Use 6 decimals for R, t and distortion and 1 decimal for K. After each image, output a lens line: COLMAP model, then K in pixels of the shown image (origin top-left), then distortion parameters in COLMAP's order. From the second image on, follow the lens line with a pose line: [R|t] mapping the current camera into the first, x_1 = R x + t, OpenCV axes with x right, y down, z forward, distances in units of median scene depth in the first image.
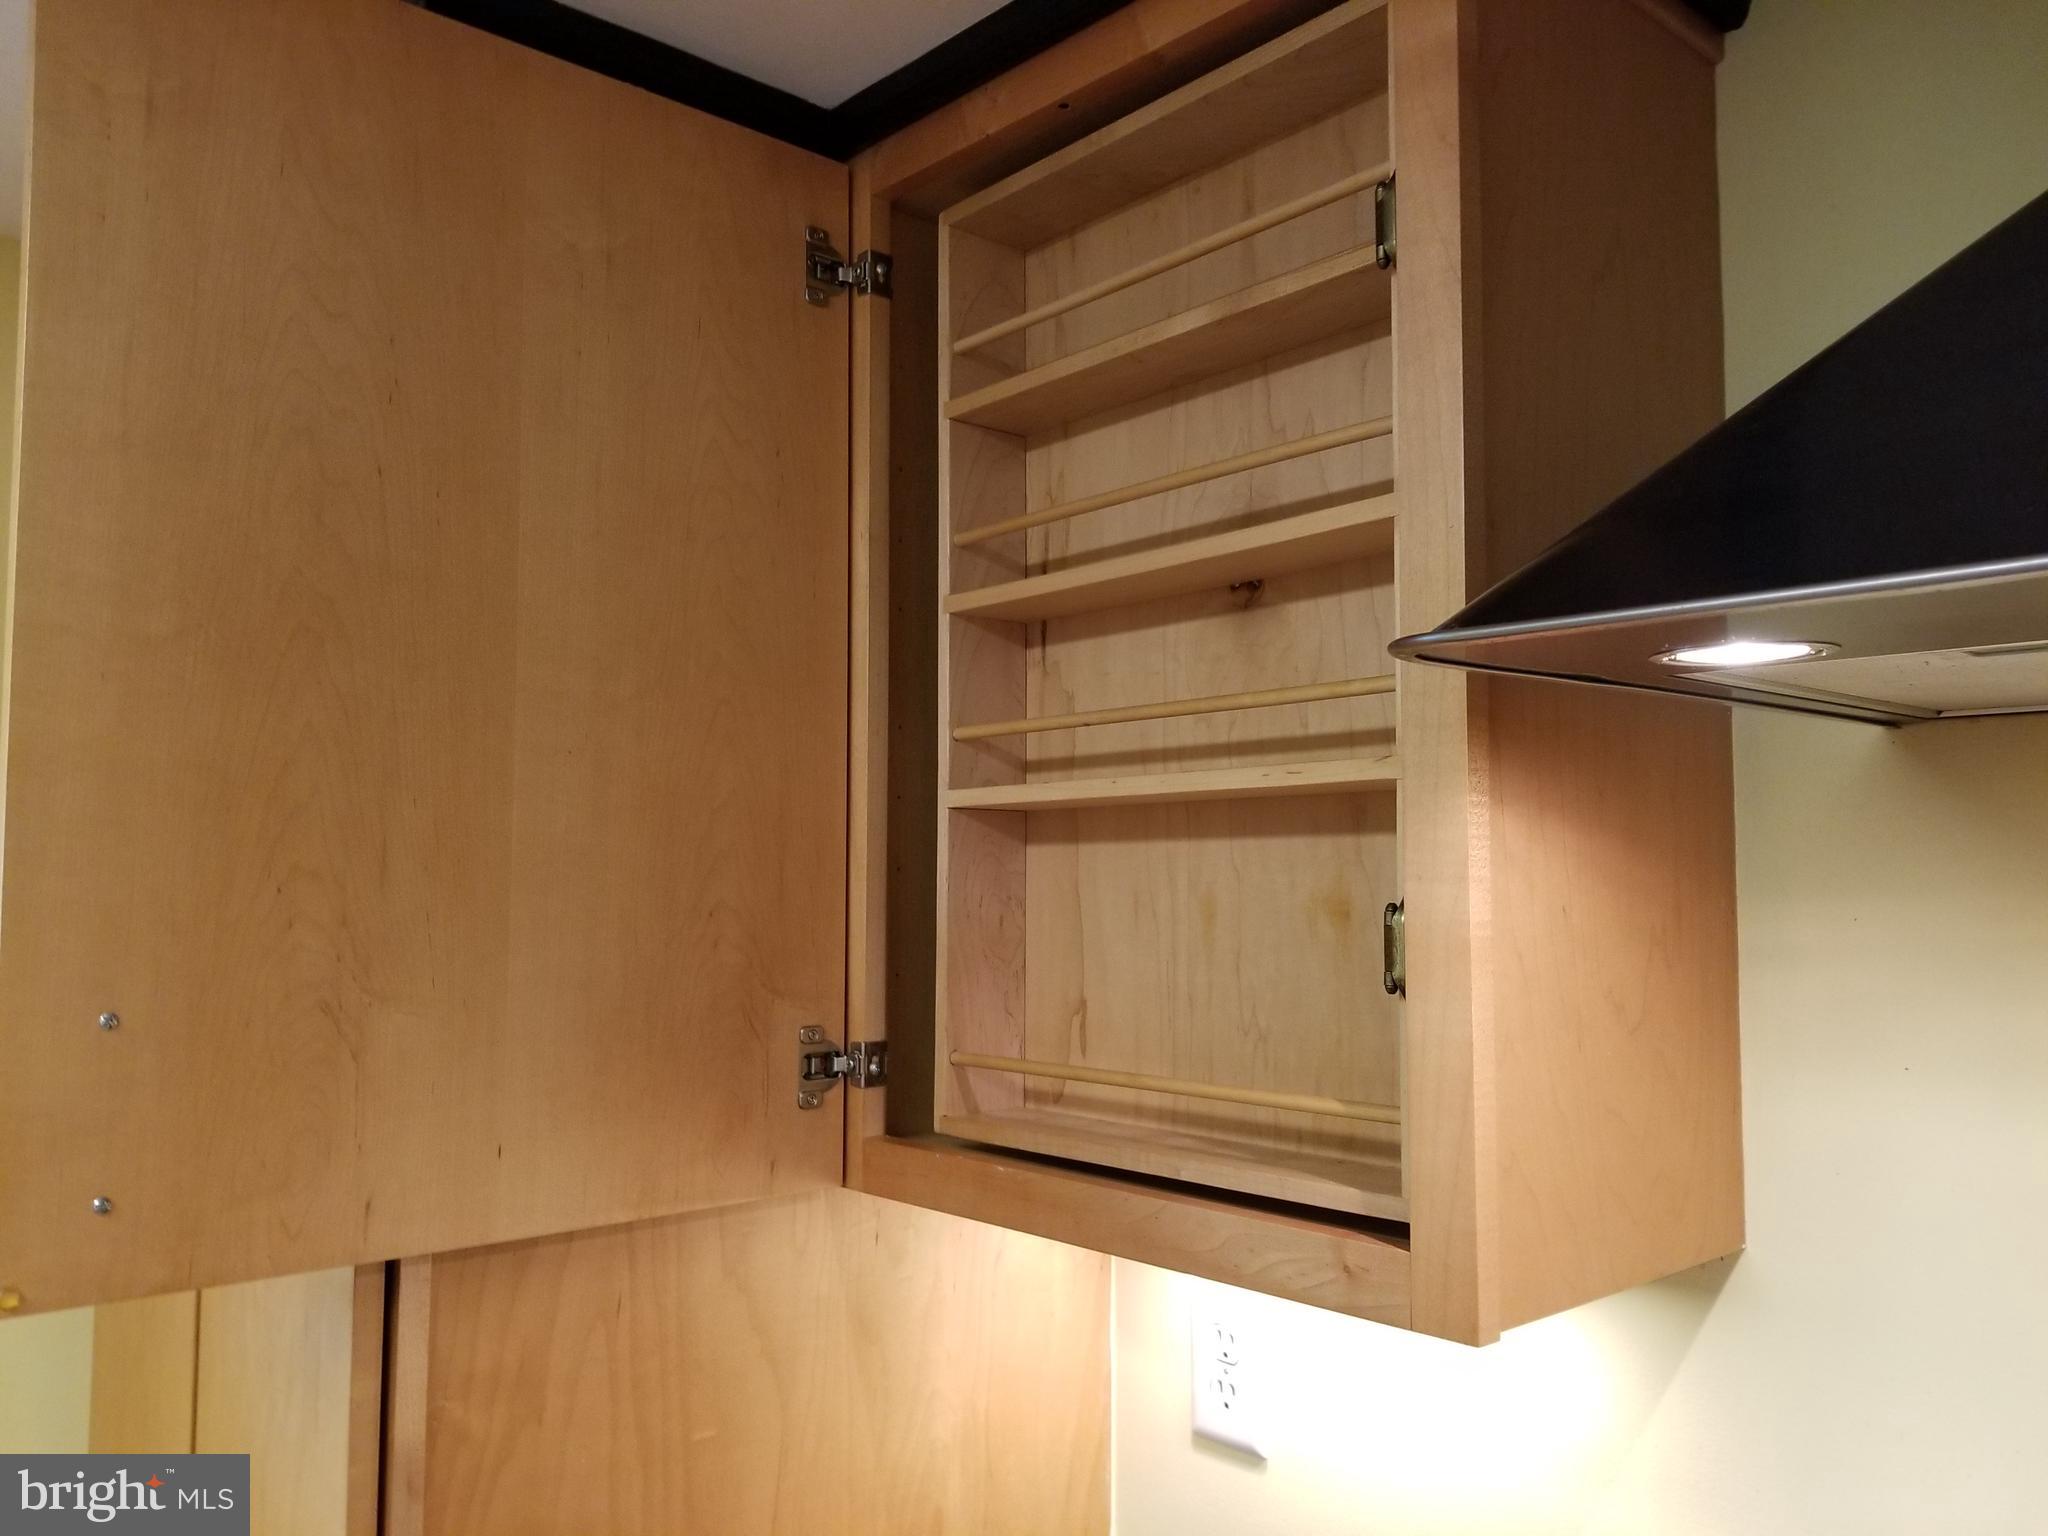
lens RADIAL K [[1595.0, 0, 1024.8], [0, 1595.0, 777.2], [0, 0, 1]] dist [0.068496, -0.116354]
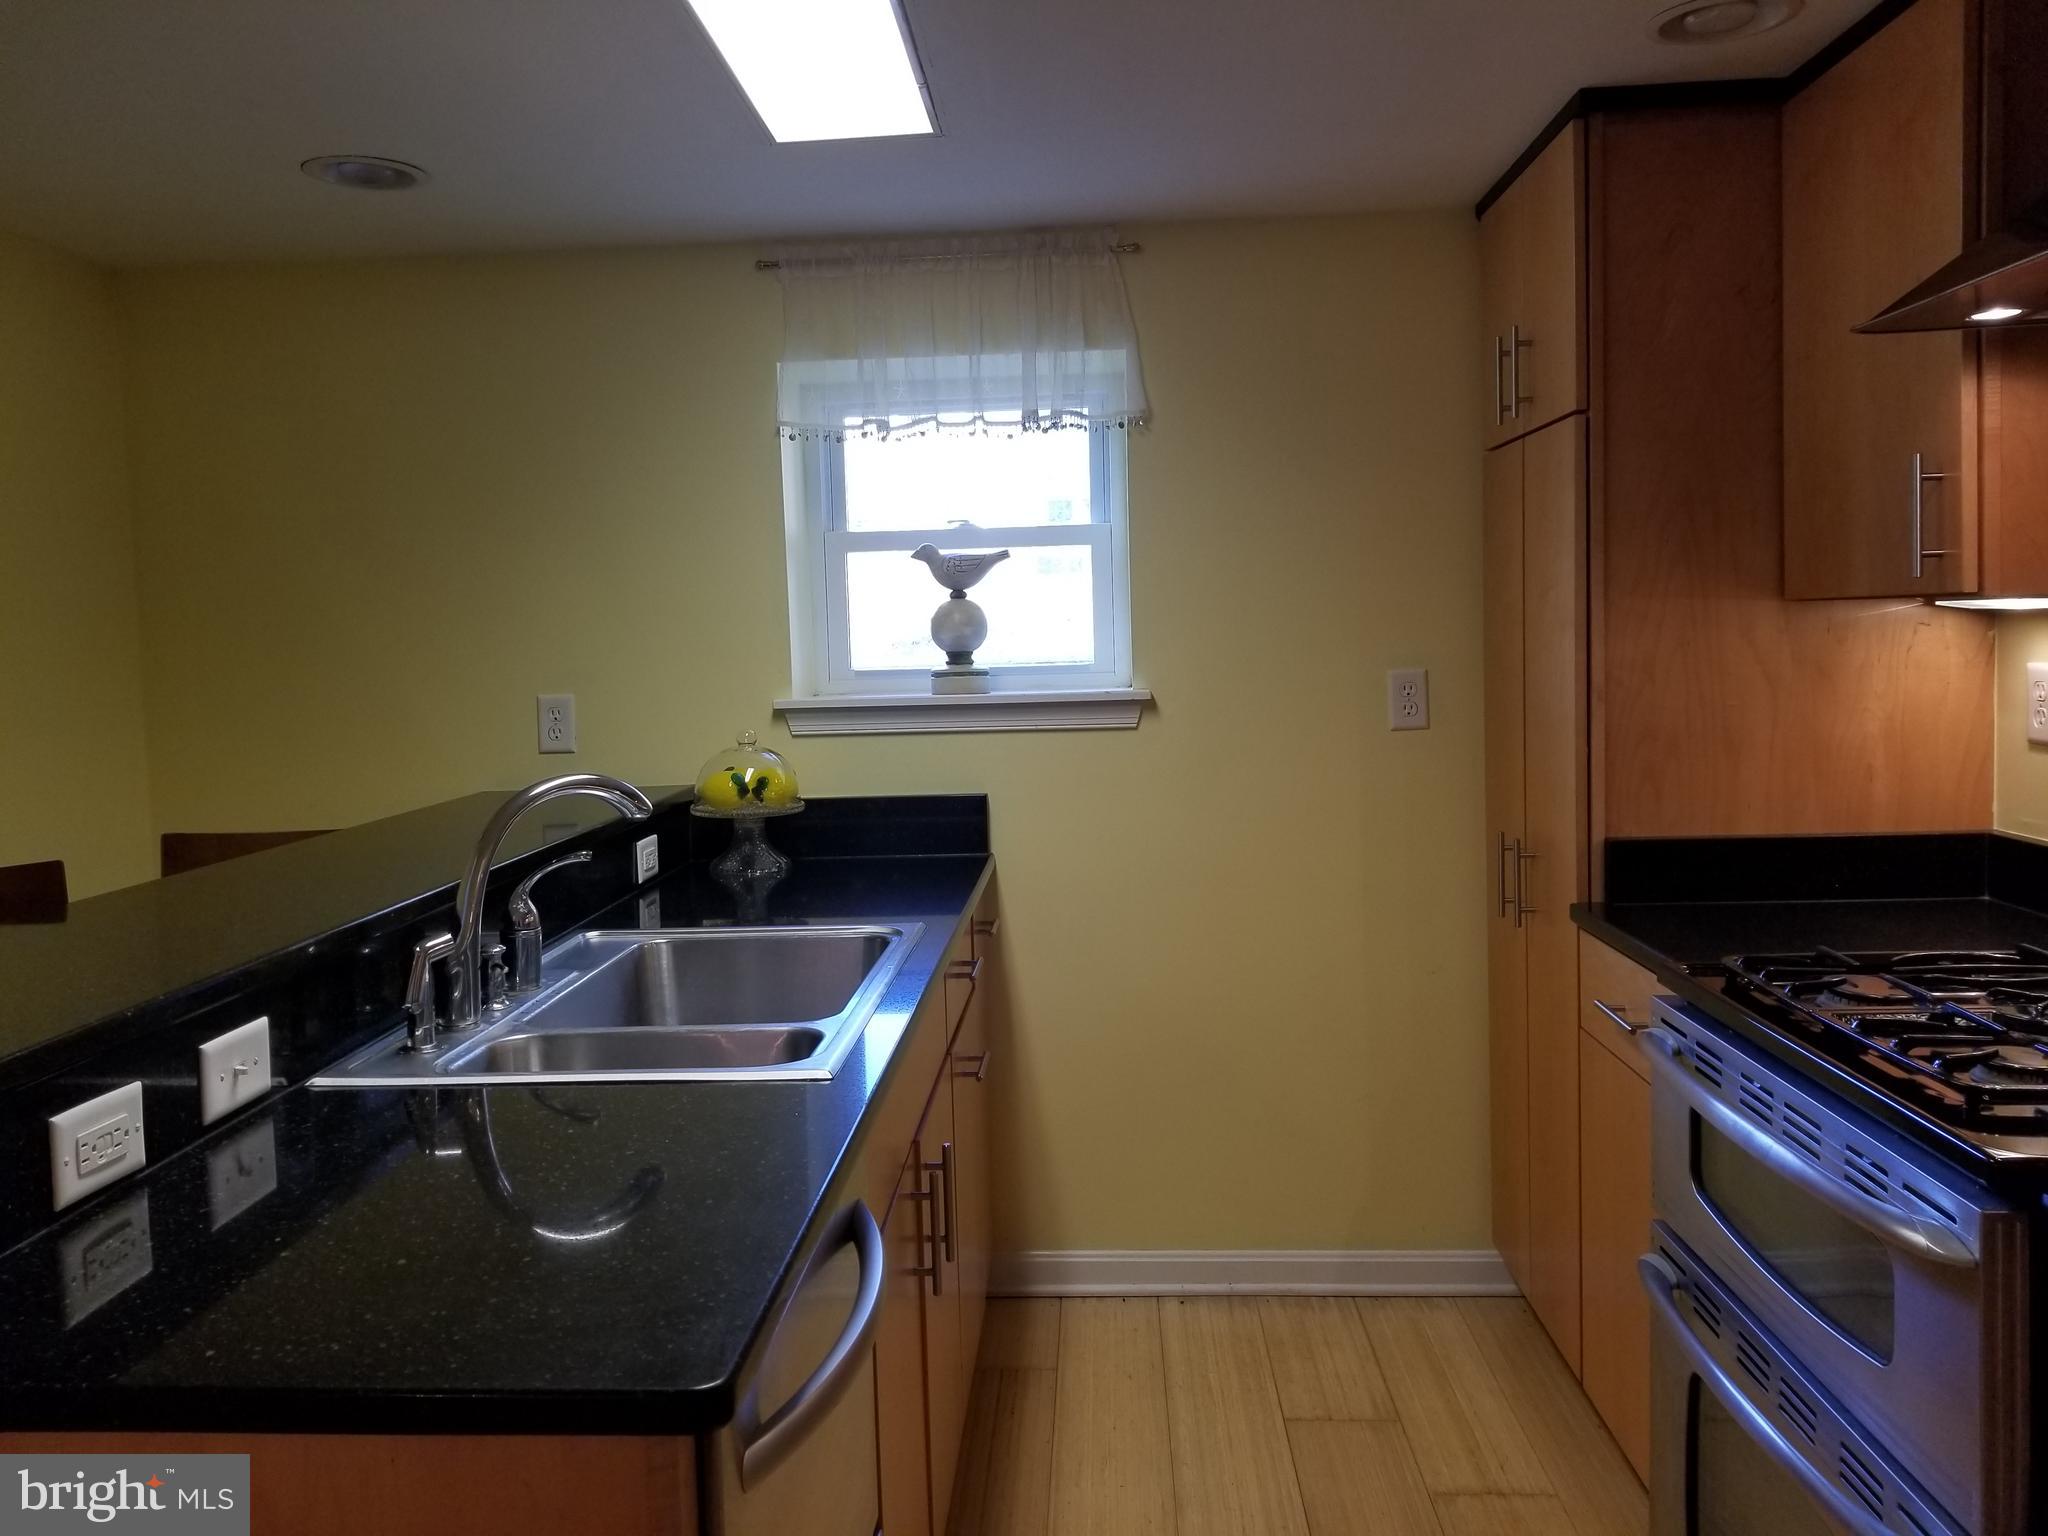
lens RADIAL K [[1595.0, 0, 988.3], [0, 1595.0, 721.7], [0, 0, 1]] dist [0.068496, -0.116354]
pose [[0.688525, 0.017350, -0.725005, 0.808945], [0.079425, 0.991896, 0.099166, 0.136343], [0.720850, -0.125862, 0.681568, -1.465576]]
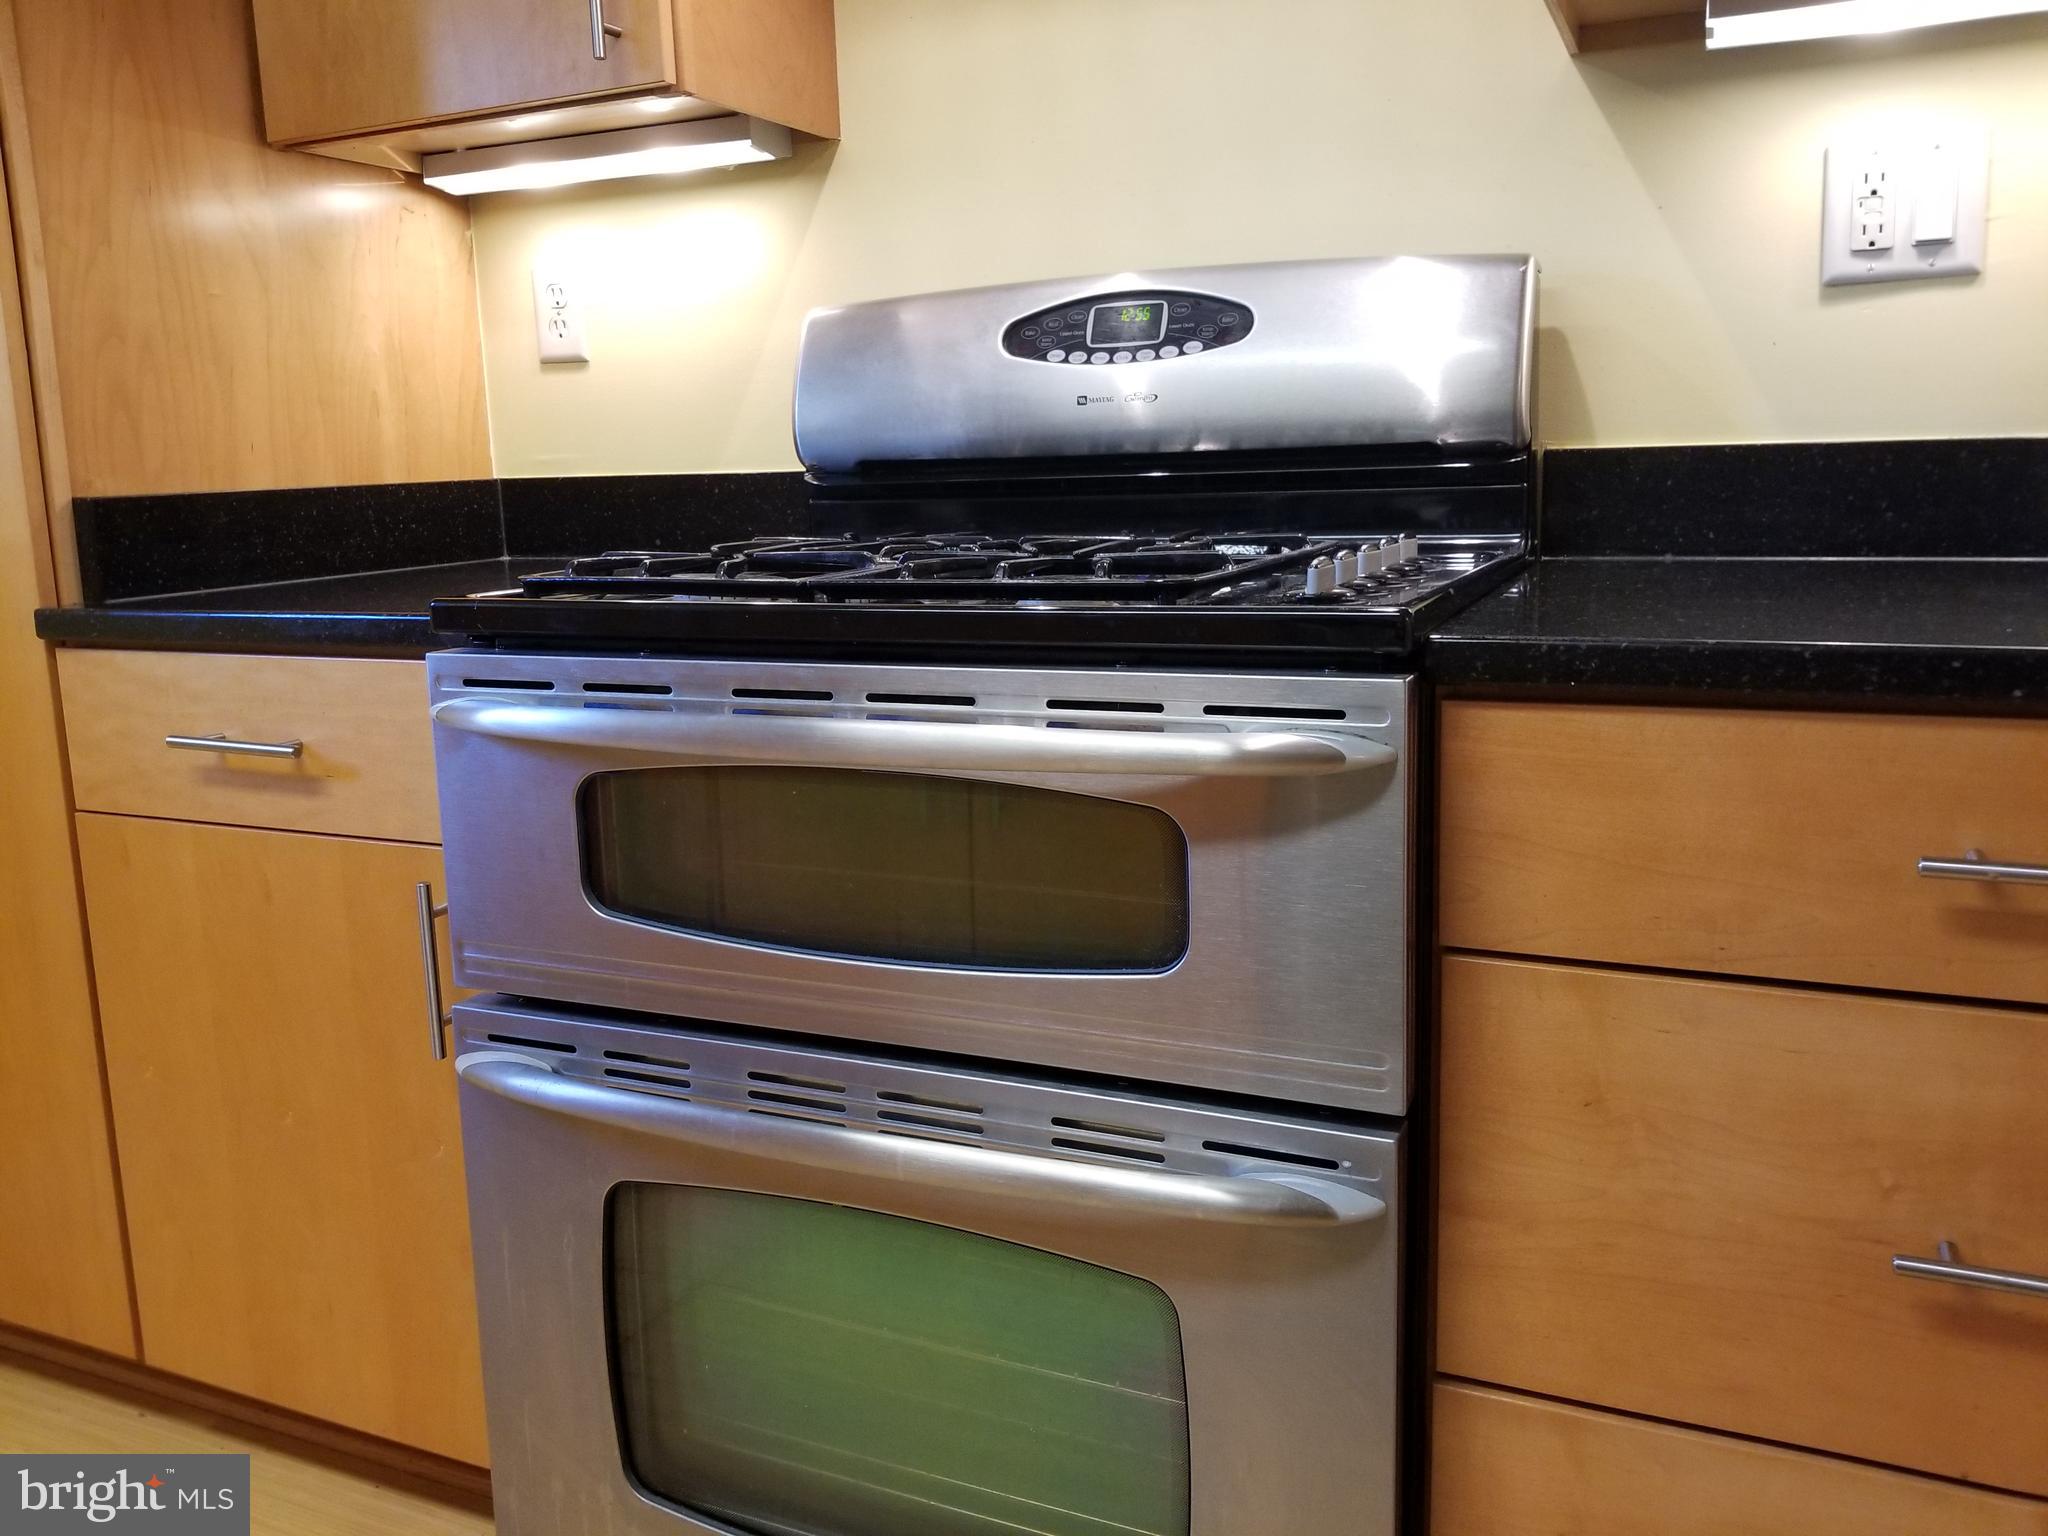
lens RADIAL K [[1595.0, 0, 979.4], [0, 1595.0, 720.3], [0, 0, 1]] dist [0.068496, -0.116354]
pose [[0.921778, -0.099697, 0.374681, -0.158867], [0.012937, 0.973745, 0.227273, 0.515964], [-0.387502, -0.204649, 0.898866, -0.837495]]
